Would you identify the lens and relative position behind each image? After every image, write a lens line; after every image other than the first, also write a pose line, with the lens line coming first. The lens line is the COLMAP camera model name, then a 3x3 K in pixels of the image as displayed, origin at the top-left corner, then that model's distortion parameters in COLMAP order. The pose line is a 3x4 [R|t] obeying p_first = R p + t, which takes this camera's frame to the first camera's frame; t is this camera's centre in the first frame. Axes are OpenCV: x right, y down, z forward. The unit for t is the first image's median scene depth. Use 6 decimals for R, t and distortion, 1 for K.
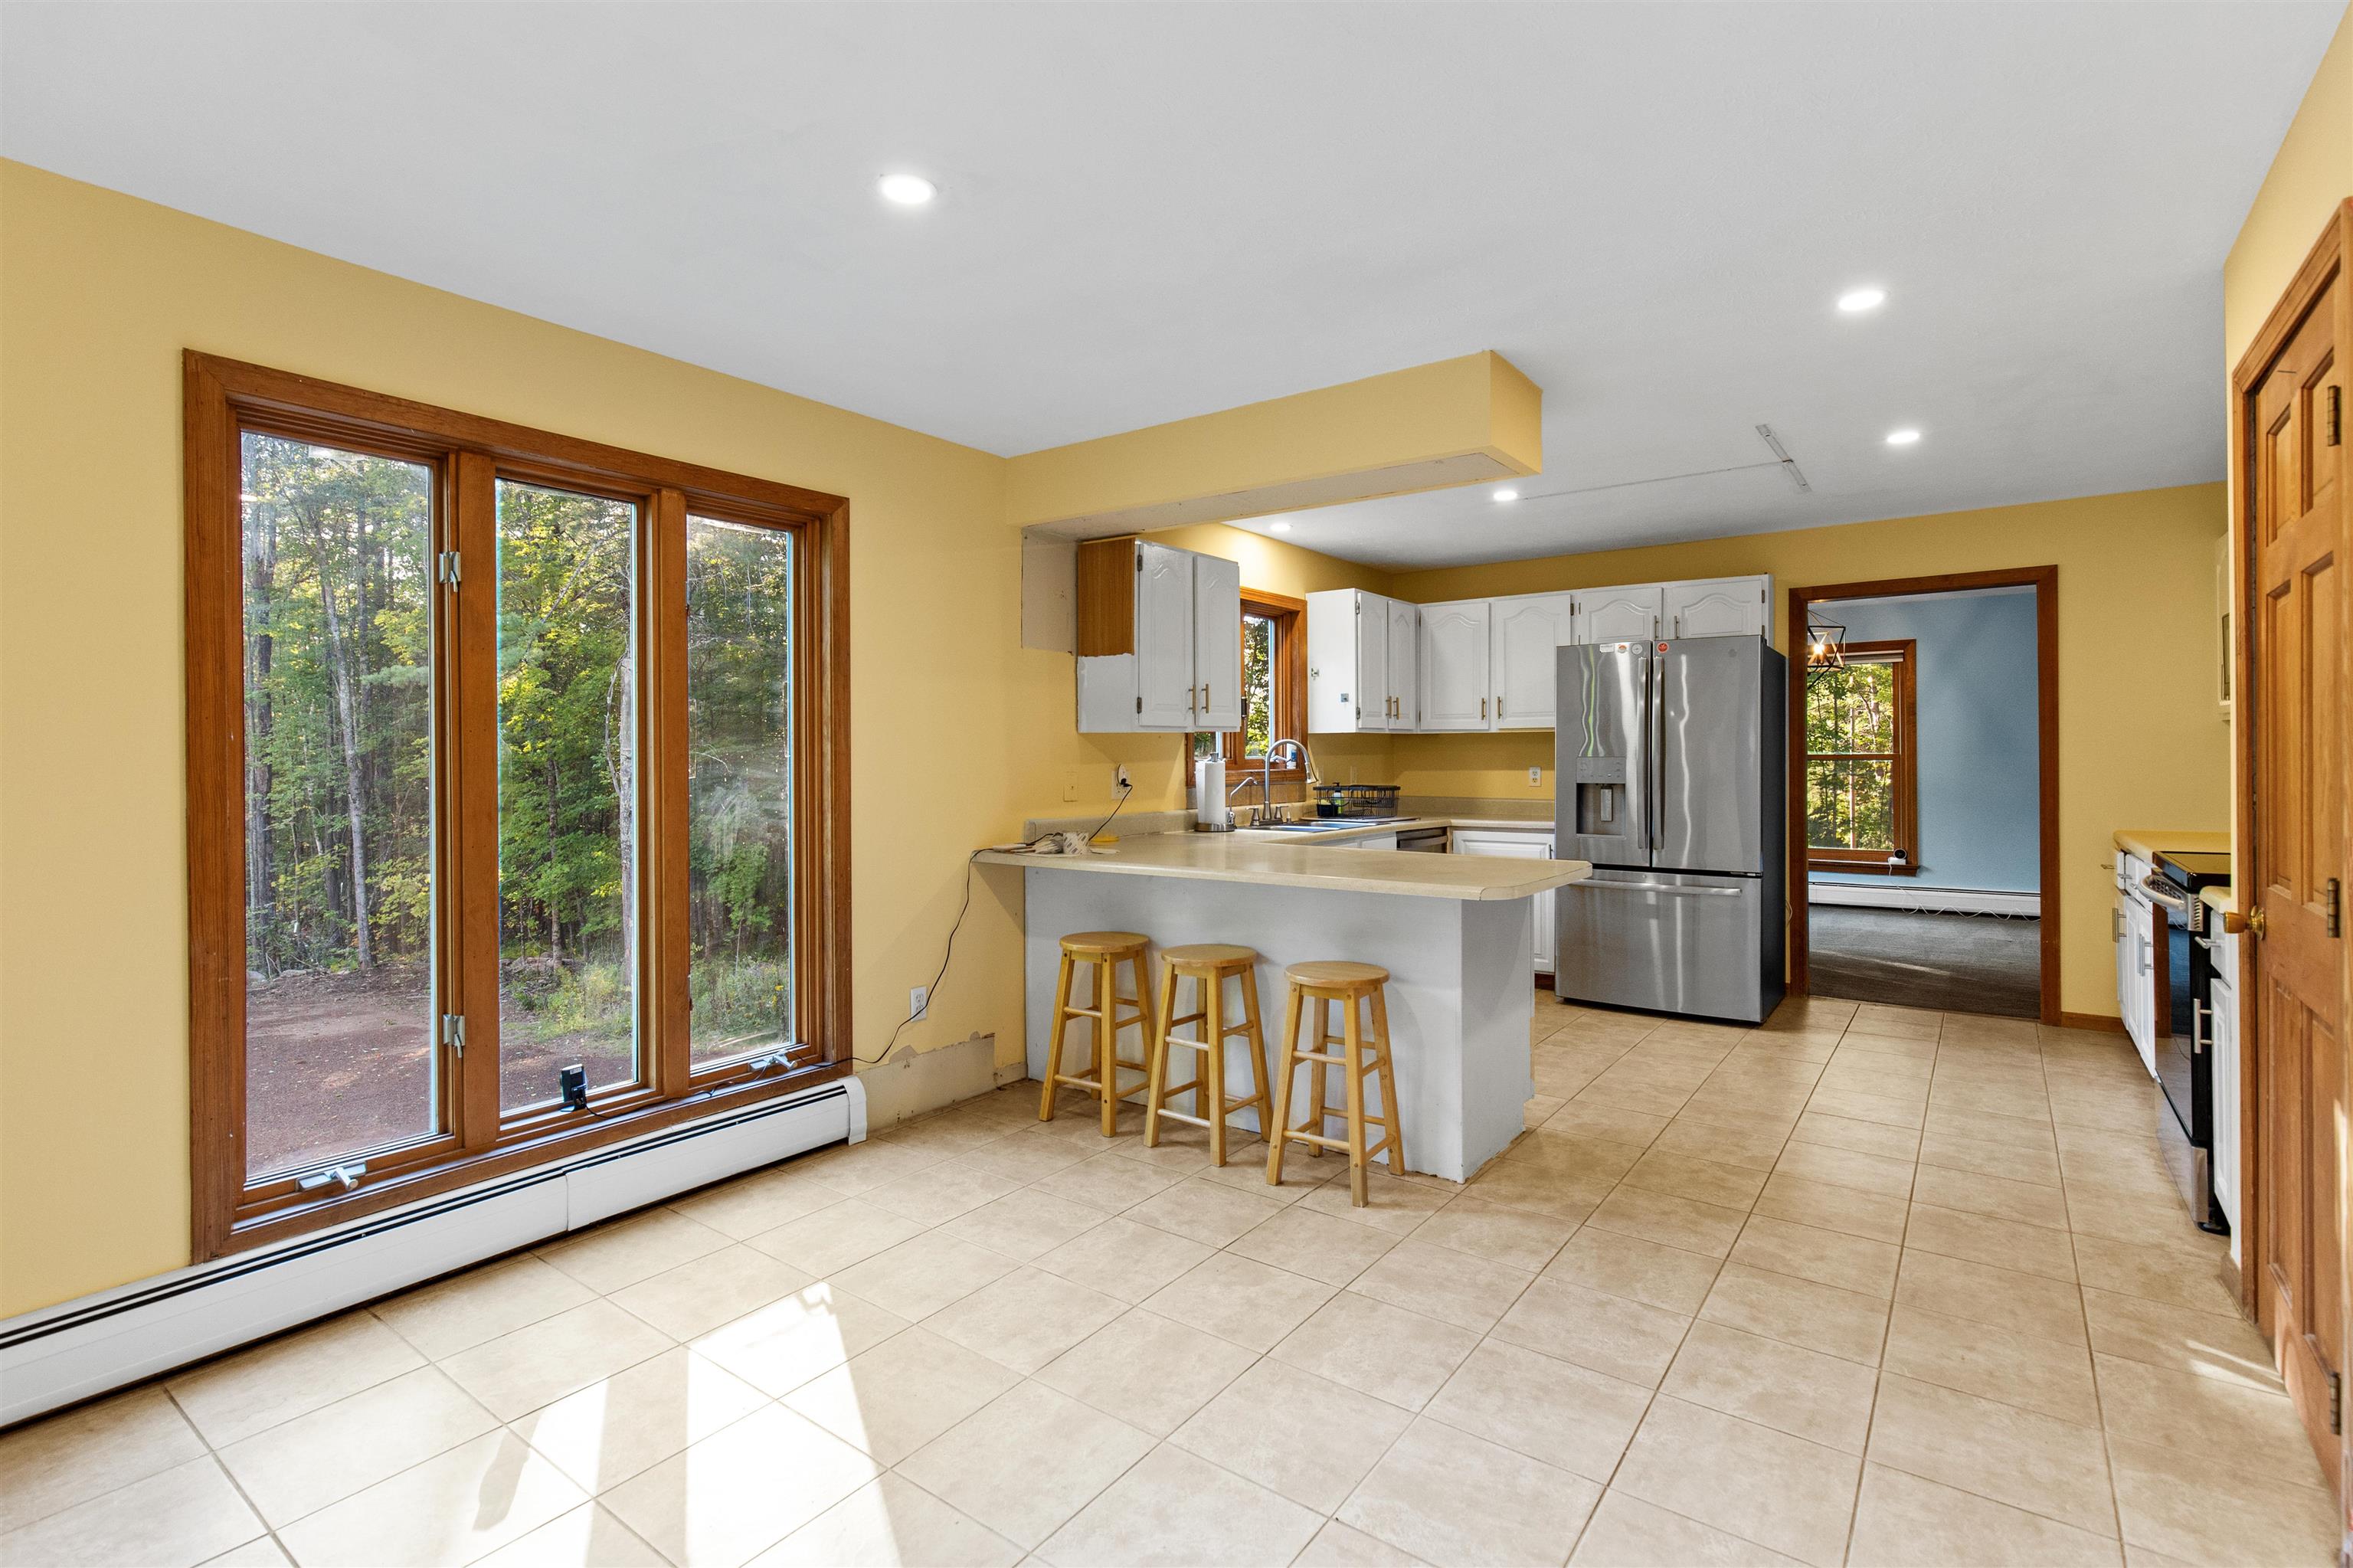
lens RADIAL K [[1135.0, 0, 1151.1], [0, 1135.0, 748.6], [0, 0, 1]] dist [0.009318, -0.002151]
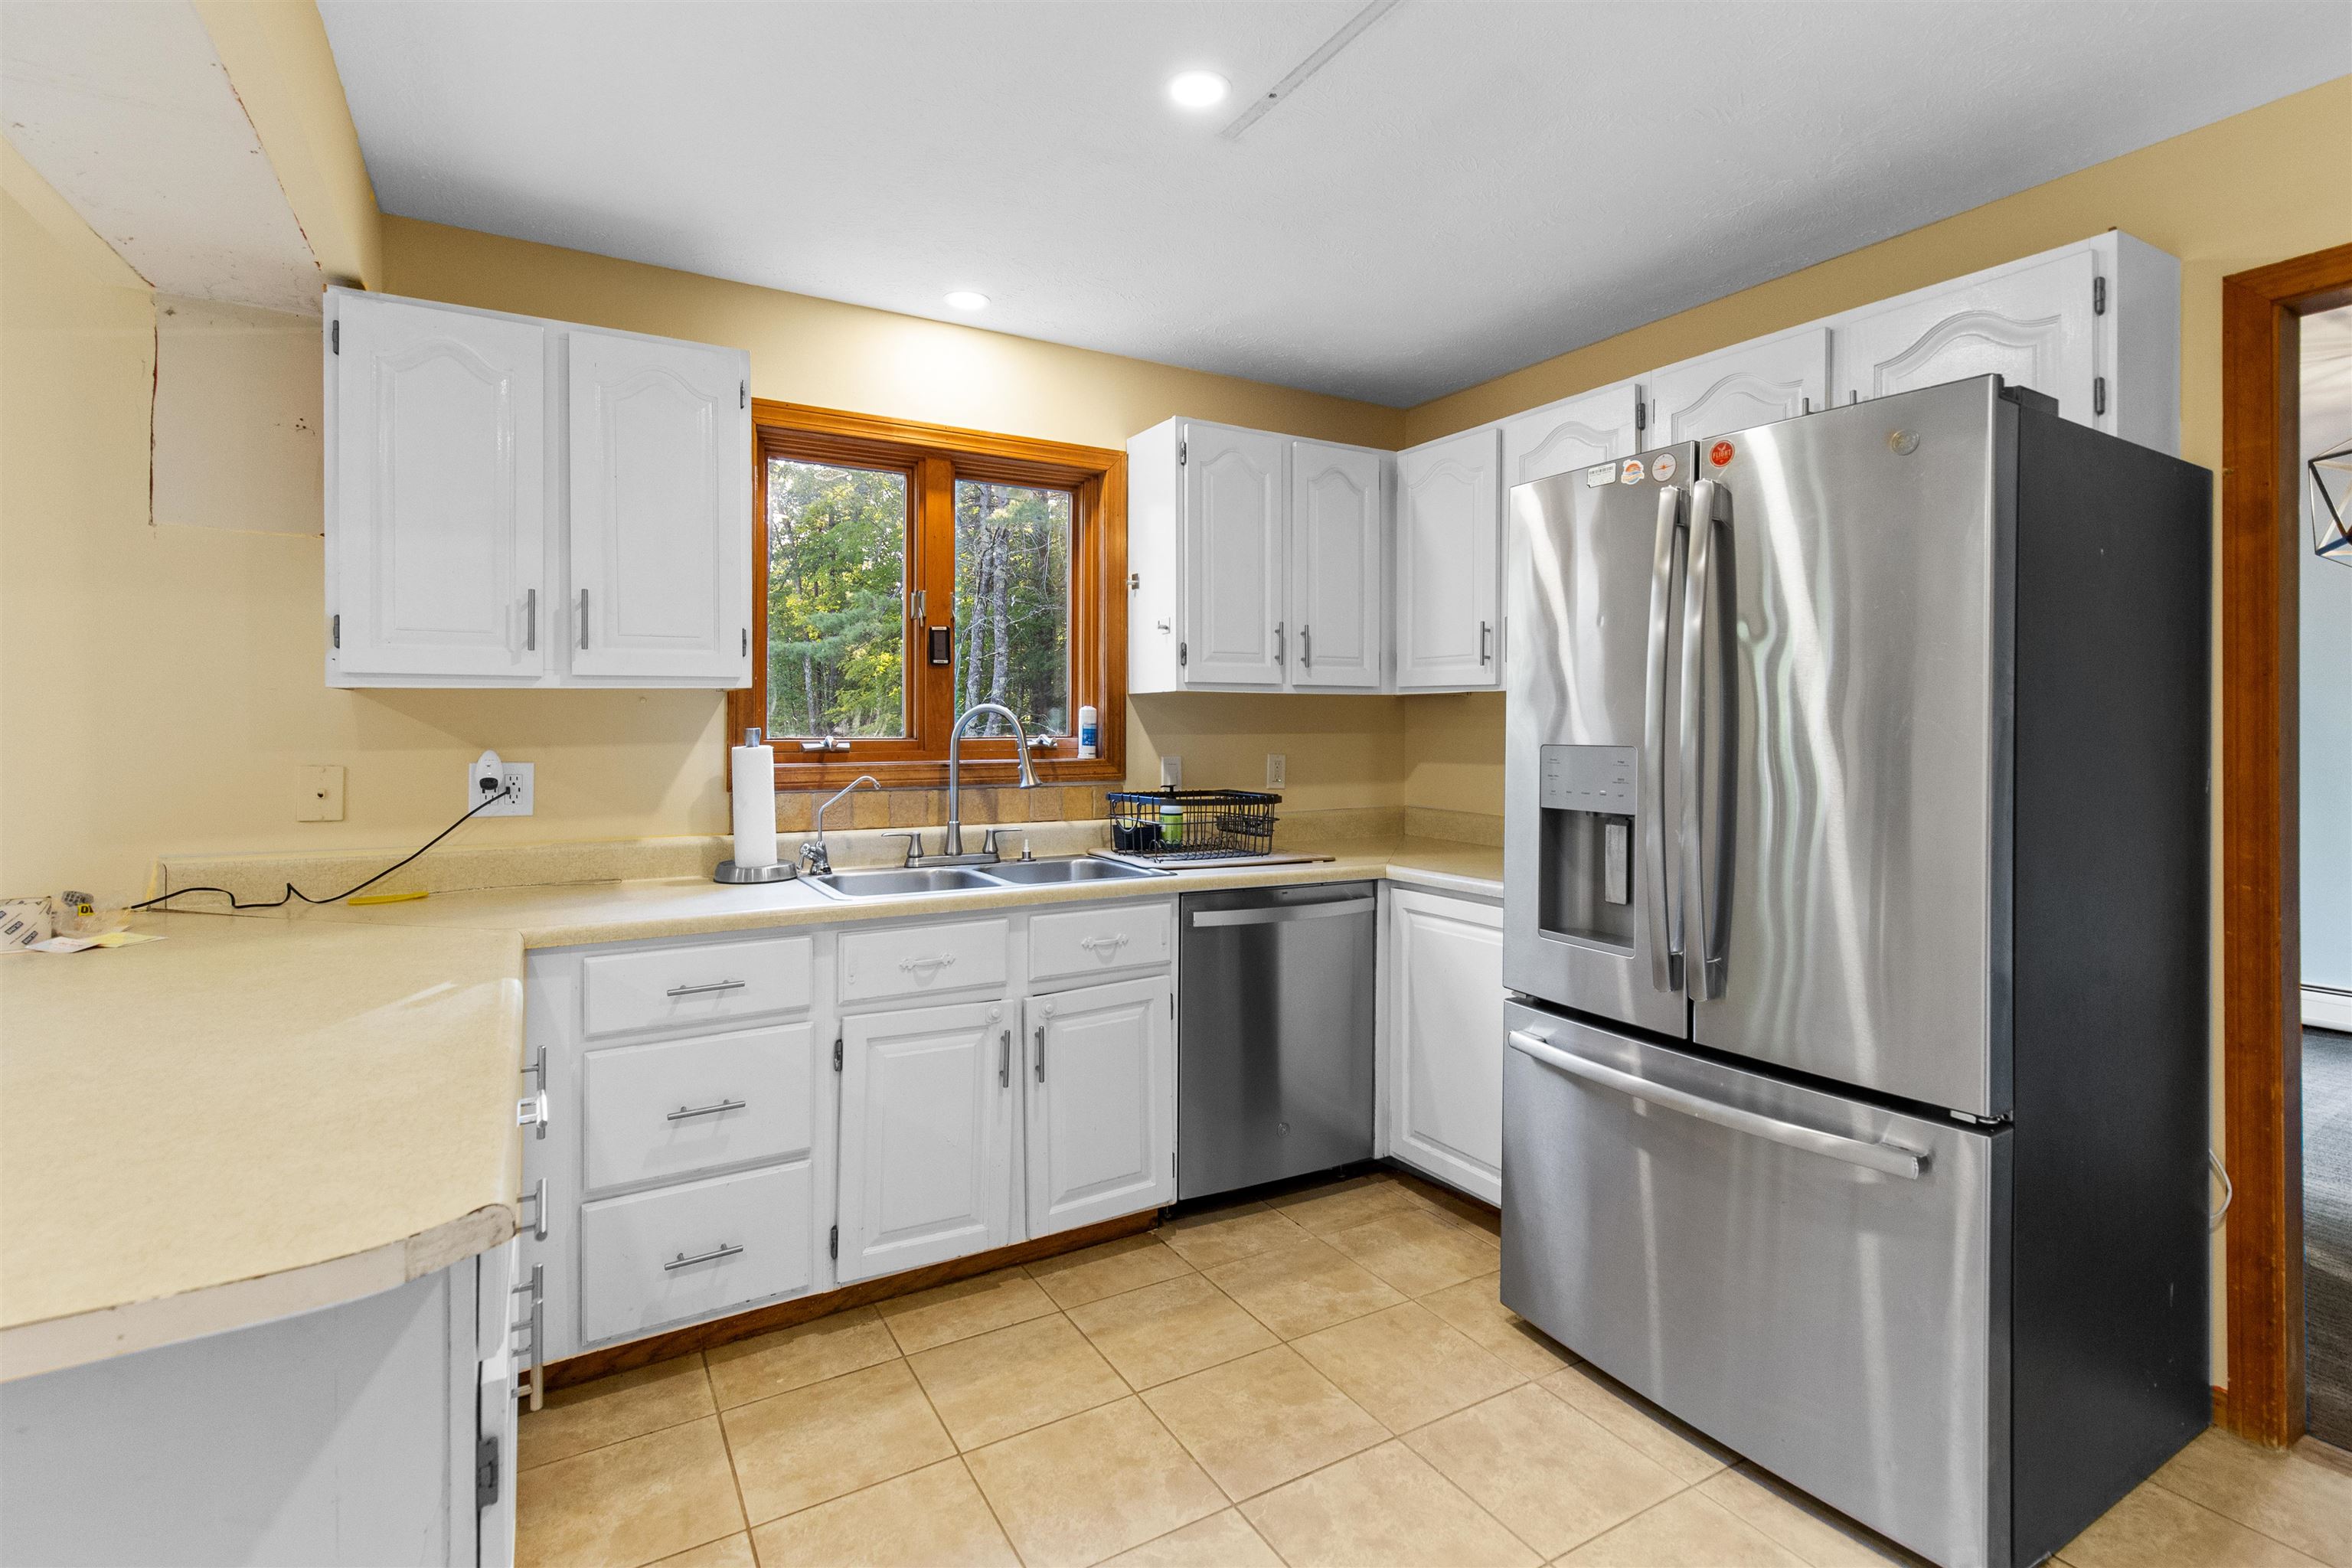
lens RADIAL K [[1113.4, 0, 1181.5], [0, 1113.4, 715.5], [0, 0, 1]] dist [0.001256, -0.000201]
pose [[0.920533, 0.001277, -0.390664, 0.373601], [-0.003498, 0.999982, -0.004974, -0.000681], [0.390650, 0.005945, 0.920520, 0.519511]]
